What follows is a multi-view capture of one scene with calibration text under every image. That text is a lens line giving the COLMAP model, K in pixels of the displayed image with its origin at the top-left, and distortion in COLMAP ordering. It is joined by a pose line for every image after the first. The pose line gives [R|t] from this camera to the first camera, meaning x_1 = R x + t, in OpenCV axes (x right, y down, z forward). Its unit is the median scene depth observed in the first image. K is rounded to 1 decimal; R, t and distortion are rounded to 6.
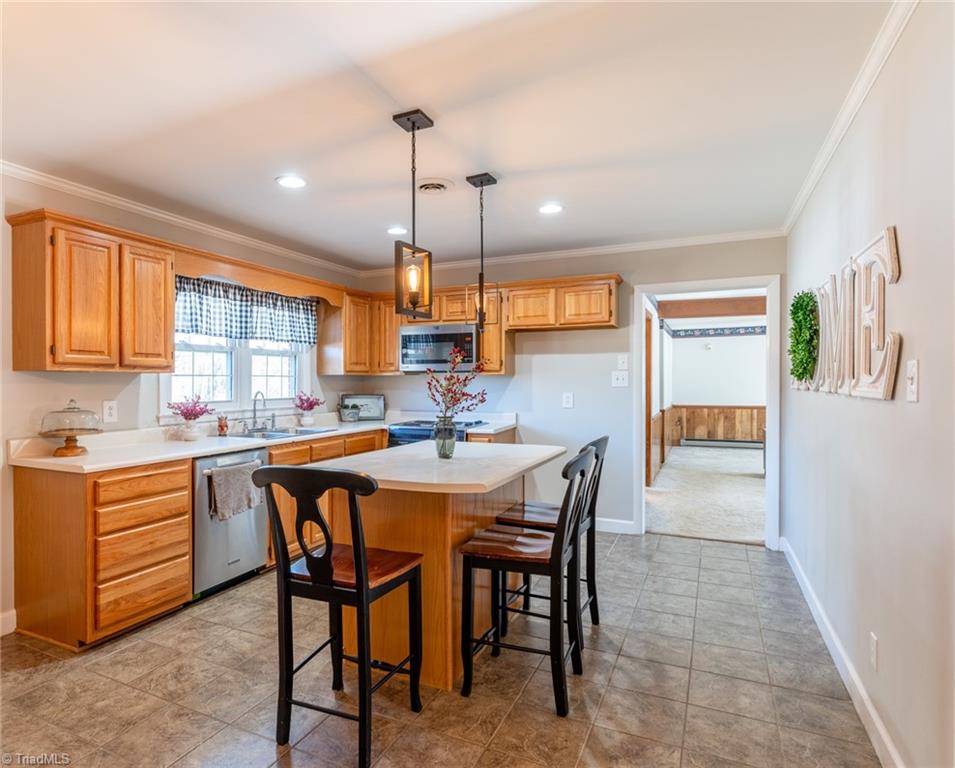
lens RADIAL K [[530.7, 0, 470.3], [0, 530.7, 386.2], [0, 0, 1]] dist [-0.015222, -0.000077]
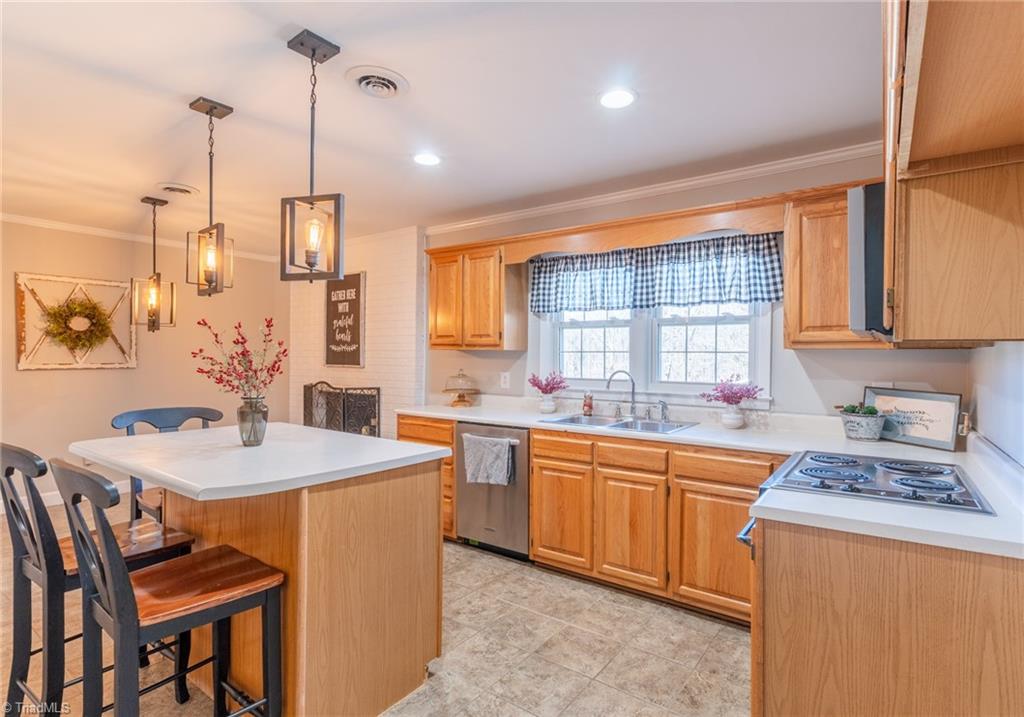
lens RADIAL K [[513.3, 0, 516.7], [0, 513.3, 358.0], [0, 0, 1]] dist [-0.002210, -0.000712]
pose [[-0.190635, 0.003237, -0.981656, 0.601388], [-0.018651, 0.999802, 0.006919, -0.017157], [0.981484, 0.019628, -0.190537, 1.387597]]
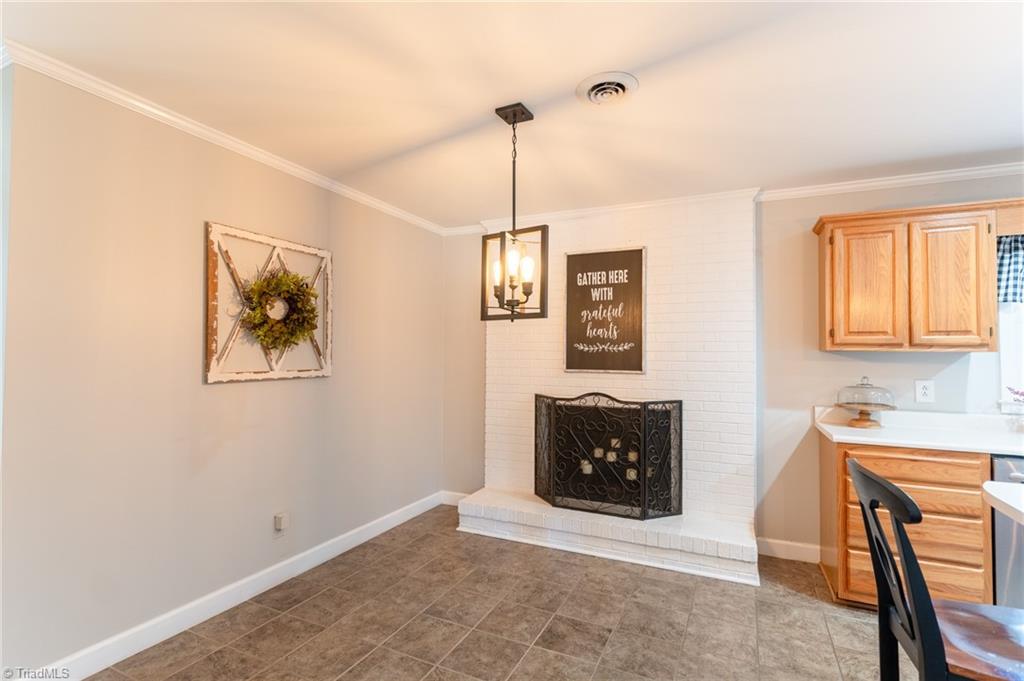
lens RADIAL K [[486.5, 0, 502.6], [0, 486.5, 340.7], [0, 0, 1]] dist [-0.013174, -0.000505]
pose [[-0.025719, -0.026743, -0.999311, 0.260830], [-0.019796, 0.999460, -0.026238, -0.007823], [0.999473, 0.019107, -0.026235, 0.255267]]
